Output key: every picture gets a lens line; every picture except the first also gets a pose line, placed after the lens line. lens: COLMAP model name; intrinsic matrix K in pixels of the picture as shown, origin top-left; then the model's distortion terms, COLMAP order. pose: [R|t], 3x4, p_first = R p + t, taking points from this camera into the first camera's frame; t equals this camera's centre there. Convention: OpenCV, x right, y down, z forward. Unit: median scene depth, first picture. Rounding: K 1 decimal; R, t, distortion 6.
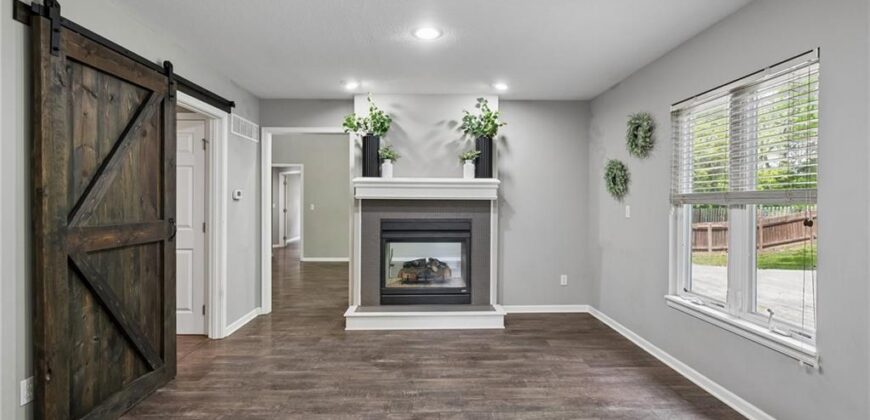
lens RADIAL K [[391.0, 0, 433.1], [0, 391.0, 203.3], [0, 0, 1]] dist [0.002814, -0.000159]
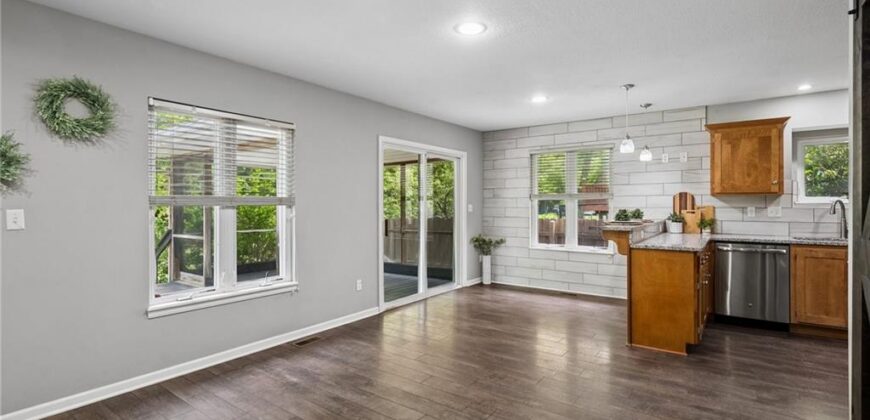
lens RADIAL K [[391.0, 0, 433.1], [0, 391.0, 207.4], [0, 0, 1]] dist [0.002814, -0.000159]
pose [[-0.767051, -0.002537, 0.641581, -0.586500], [0.006308, 0.999914, 0.011496, -0.001941], [-0.641555, 0.012865, -0.766969, 1.565135]]
